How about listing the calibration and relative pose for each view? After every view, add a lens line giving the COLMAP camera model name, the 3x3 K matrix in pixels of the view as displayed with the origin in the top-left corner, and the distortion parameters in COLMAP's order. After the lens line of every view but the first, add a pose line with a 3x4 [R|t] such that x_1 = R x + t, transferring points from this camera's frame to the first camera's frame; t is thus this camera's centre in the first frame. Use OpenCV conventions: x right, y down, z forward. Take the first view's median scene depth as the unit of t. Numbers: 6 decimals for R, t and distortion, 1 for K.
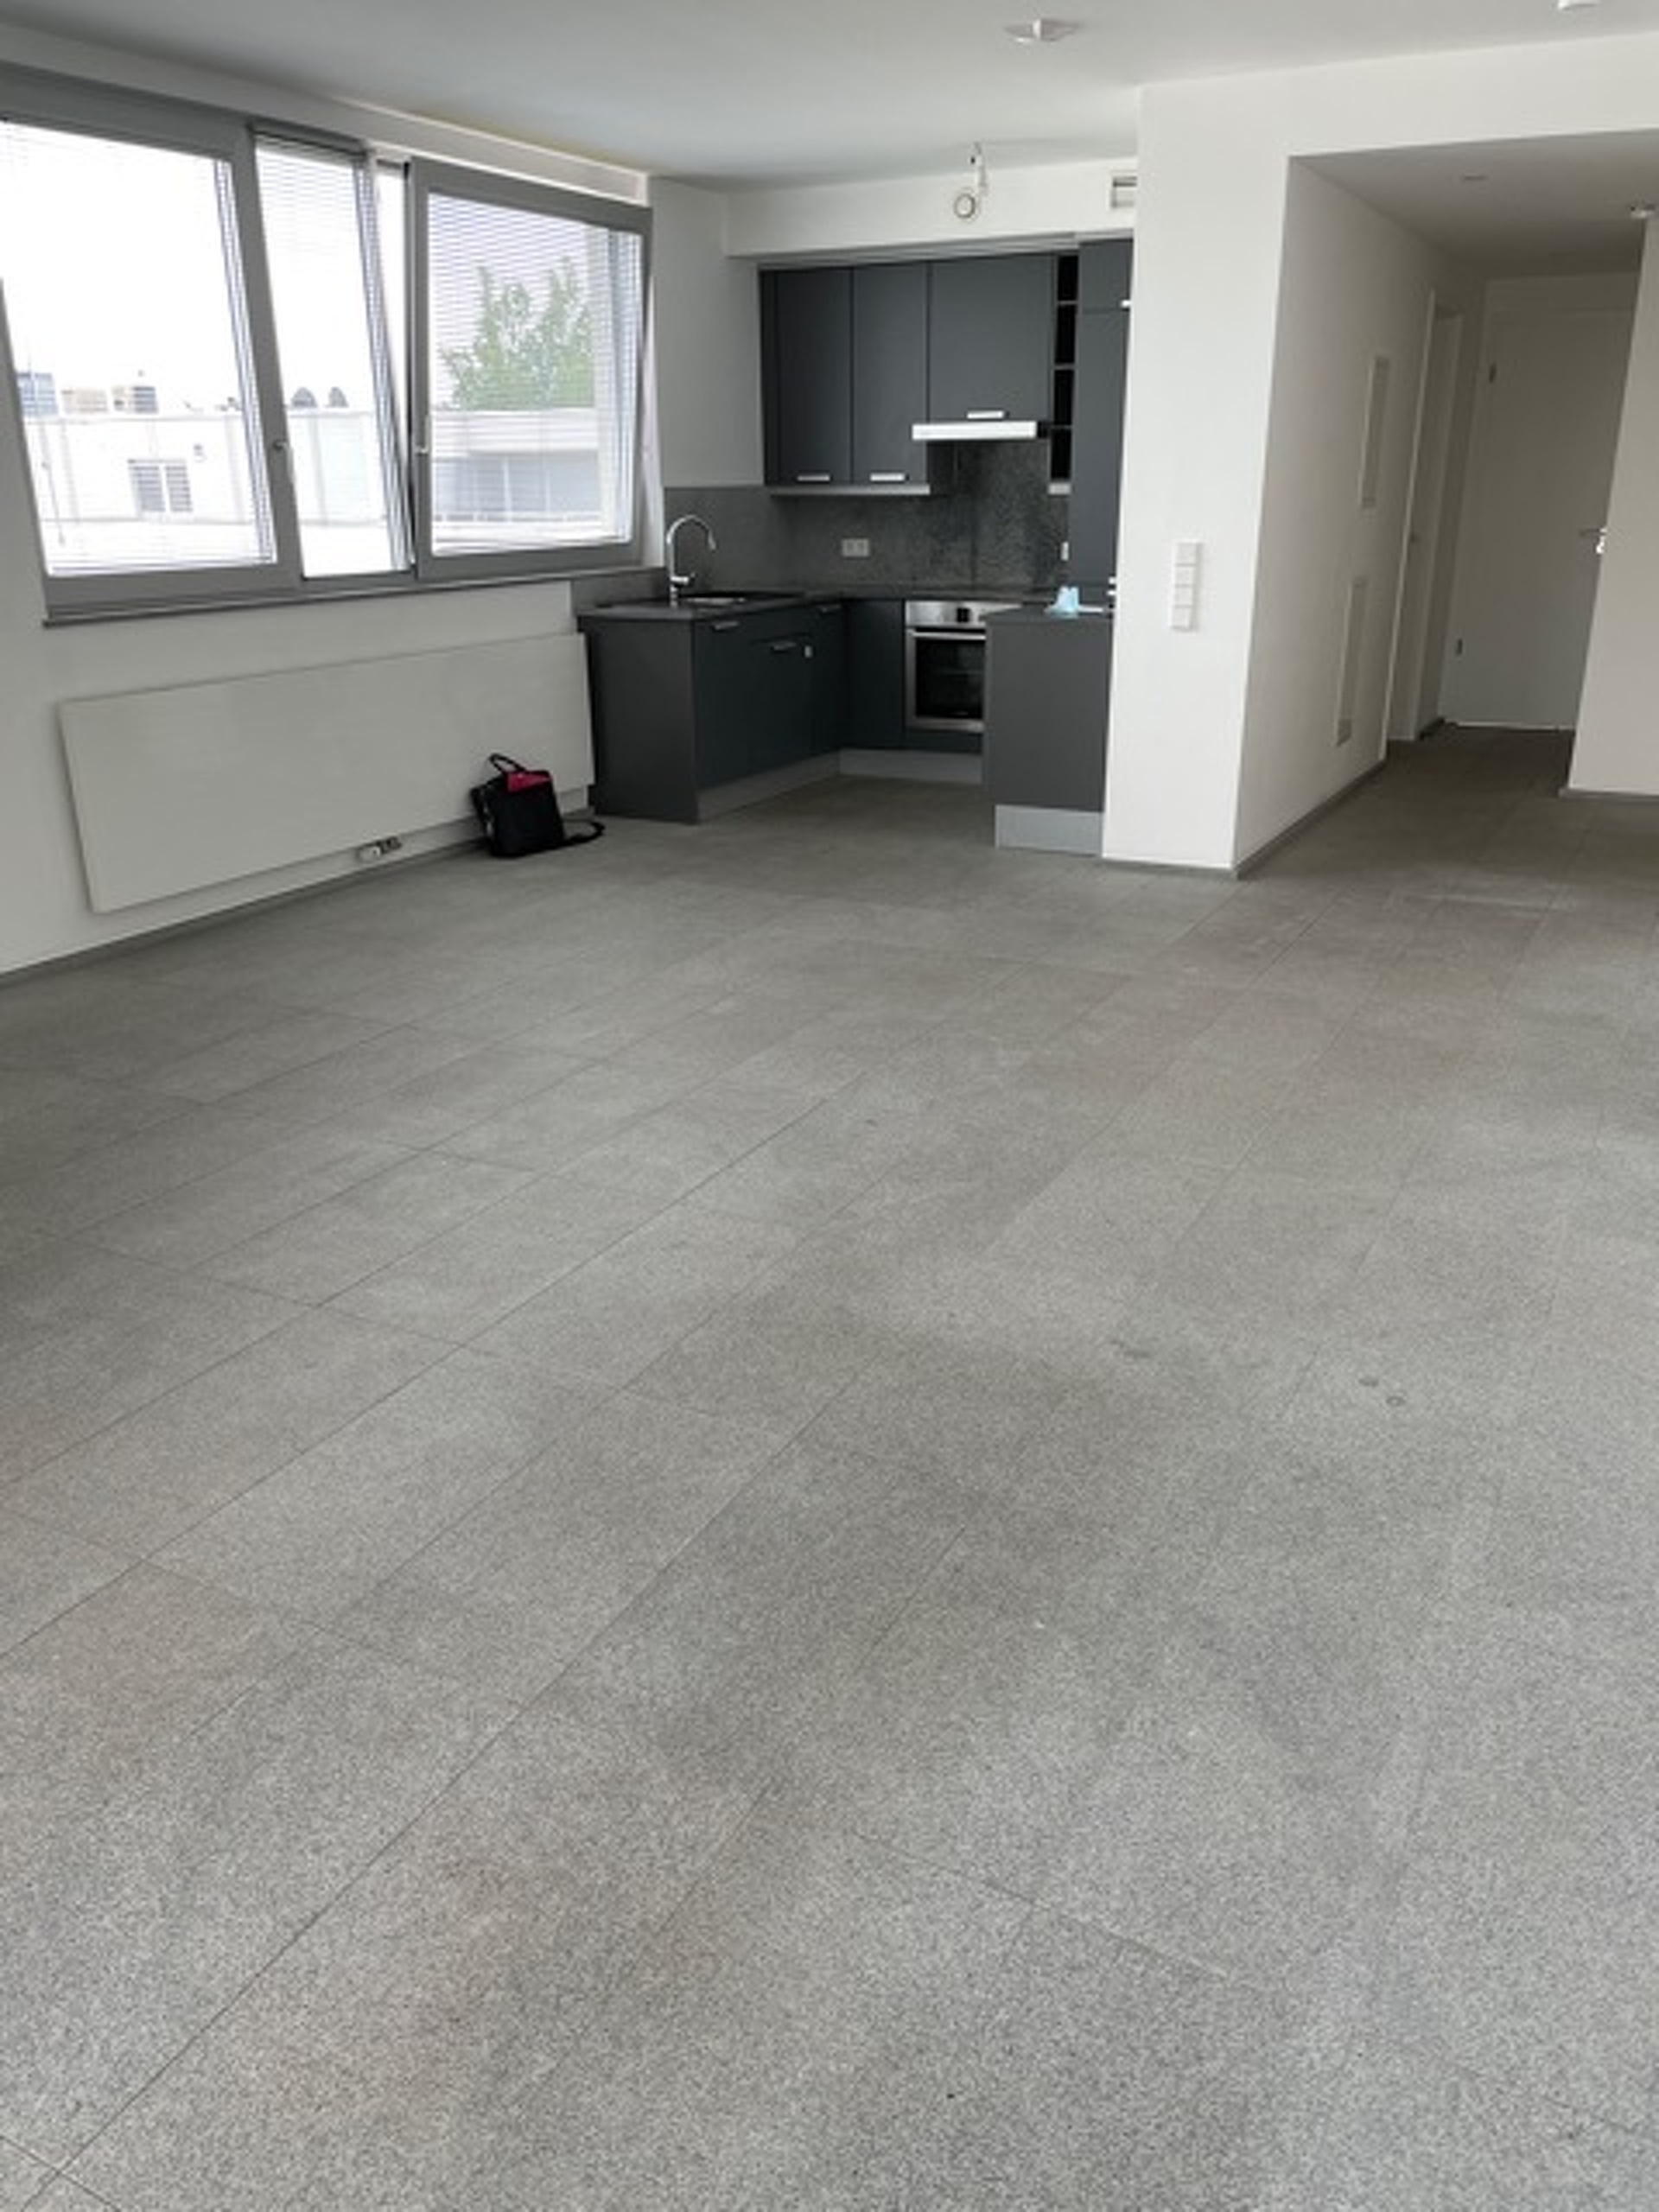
lens RADIAL K [[1674.6, 0, 834.1], [0, 1674.6, 1095.0], [0, 0, 1]] dist [0.087898, -0.119633]
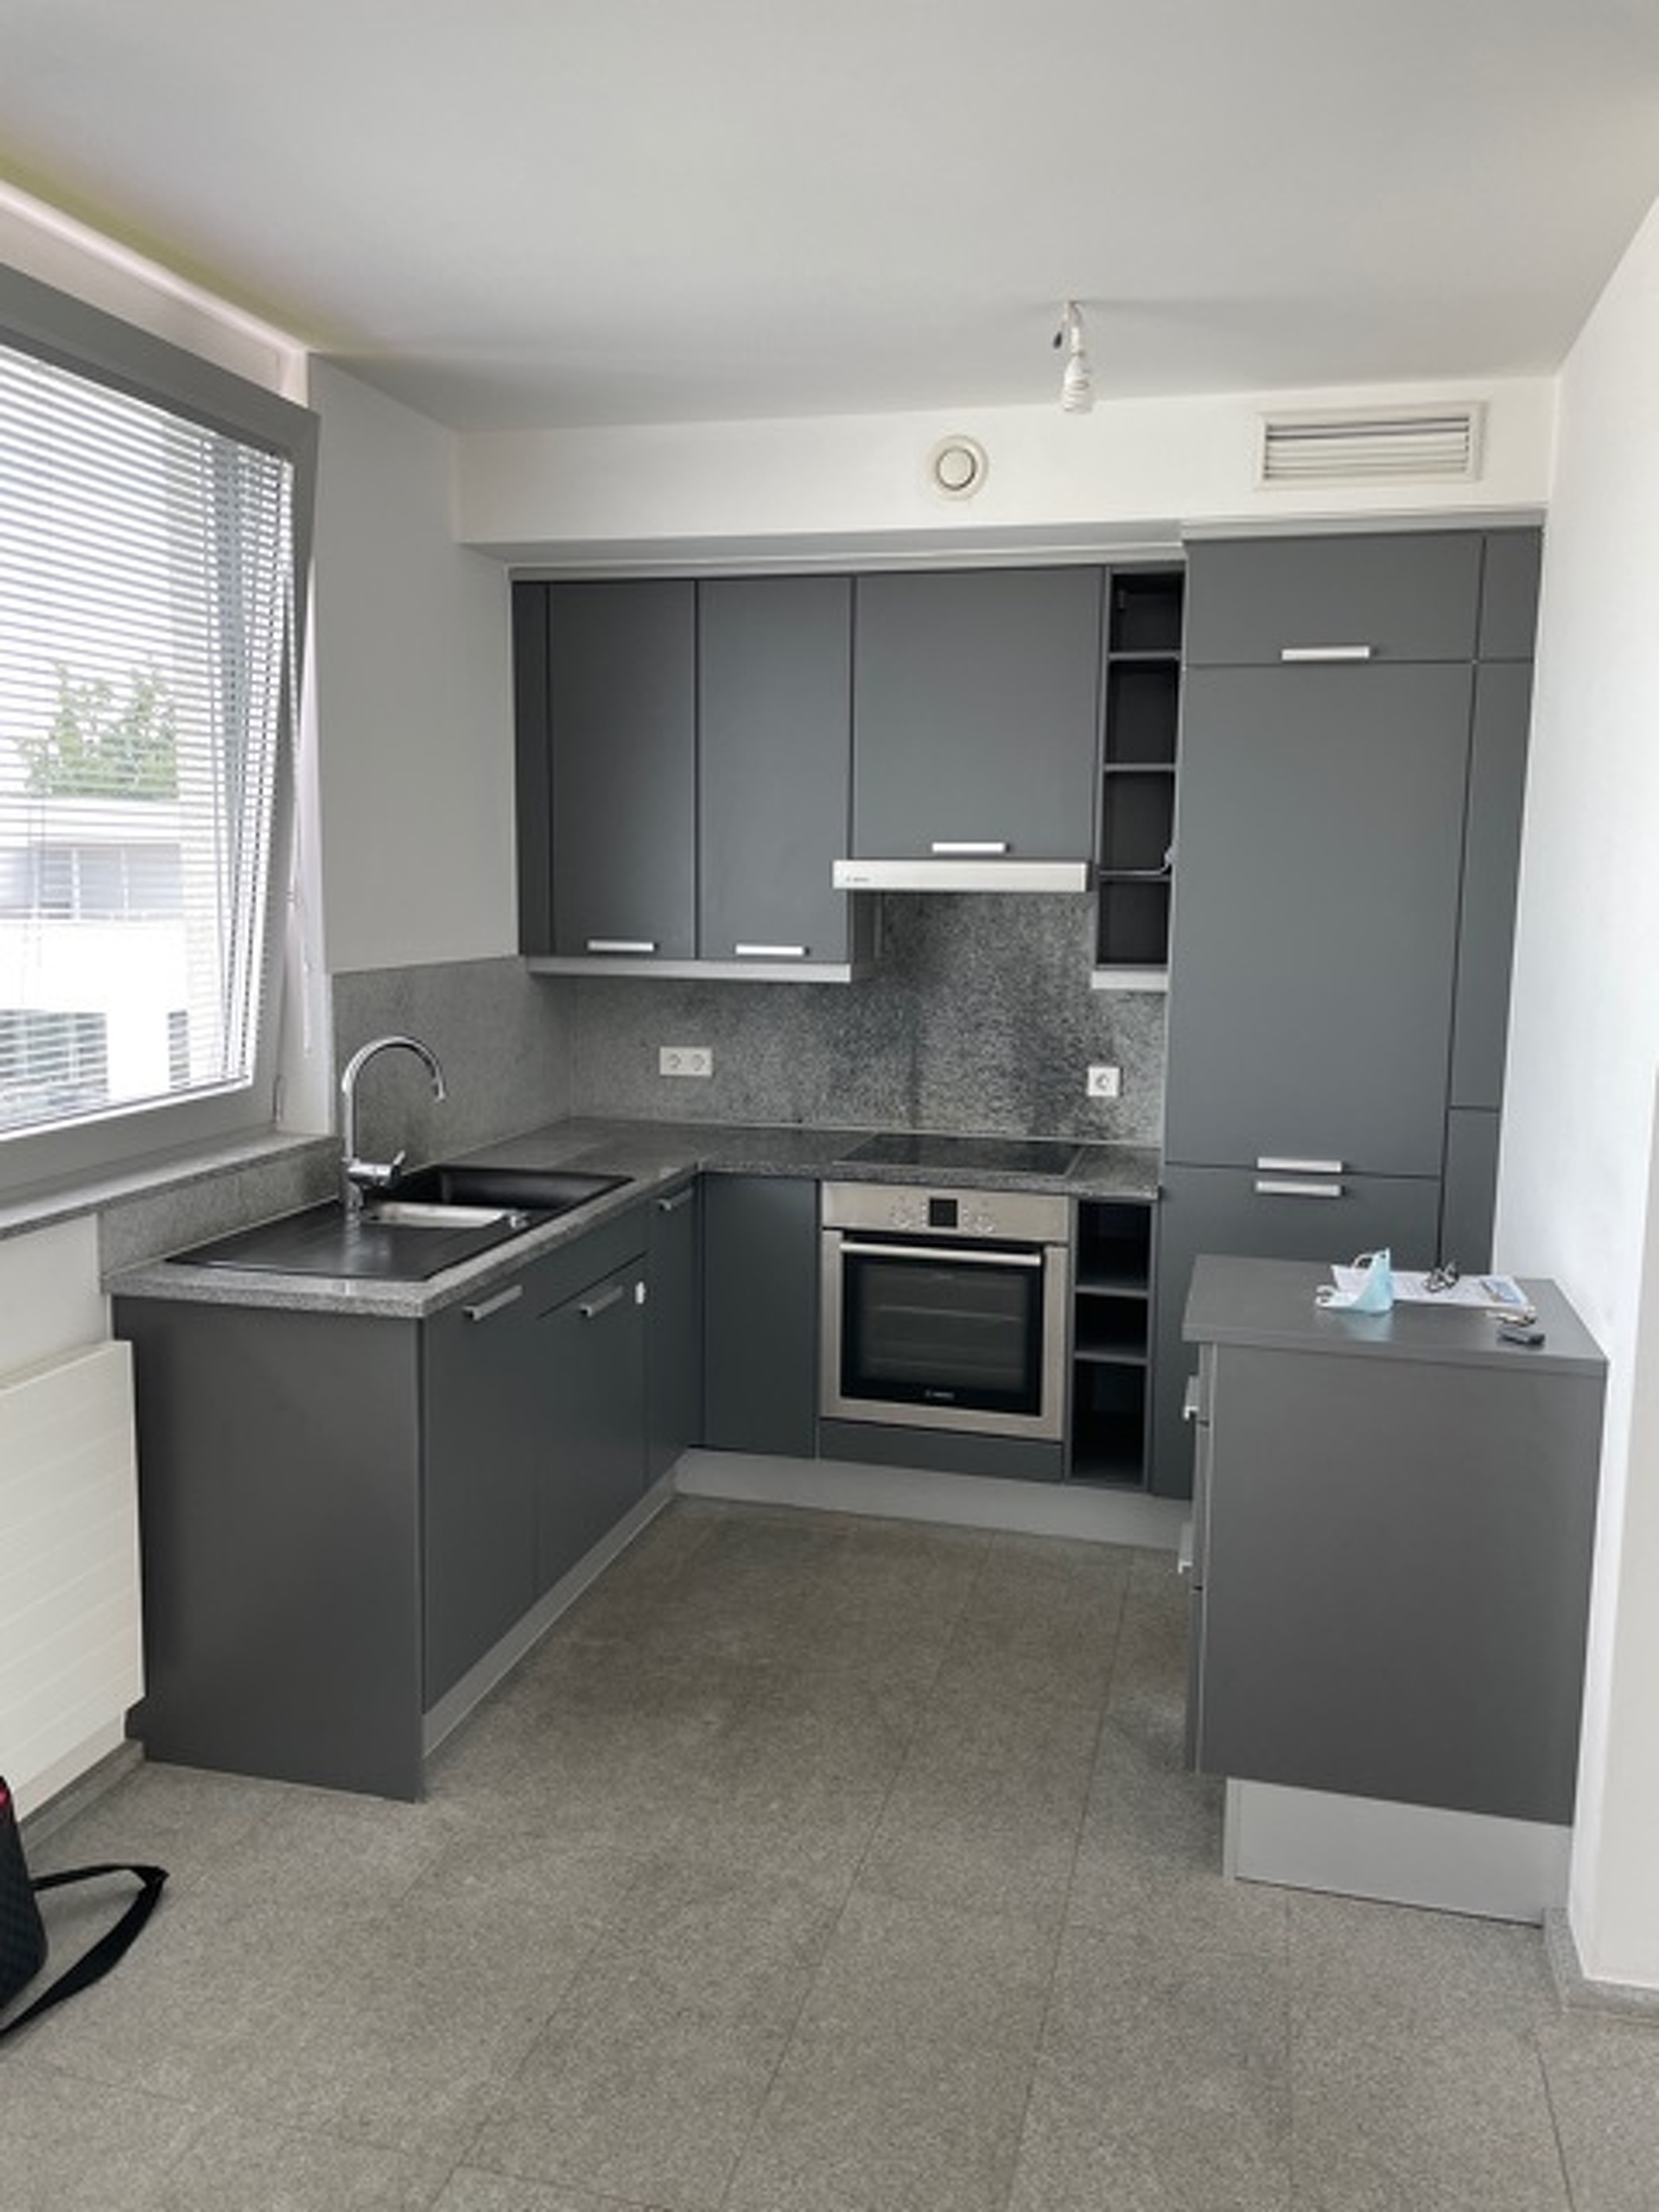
lens RADIAL K [[1674.6, 0, 834.1], [0, 1674.6, 1095.0], [0, 0, 1]] dist [0.087898, -0.119633]
pose [[0.972881, -0.008670, 0.231142, -0.072641], [0.059084, 0.975461, -0.212097, -0.215723], [-0.223631, 0.220002, 0.949520, 0.524634]]
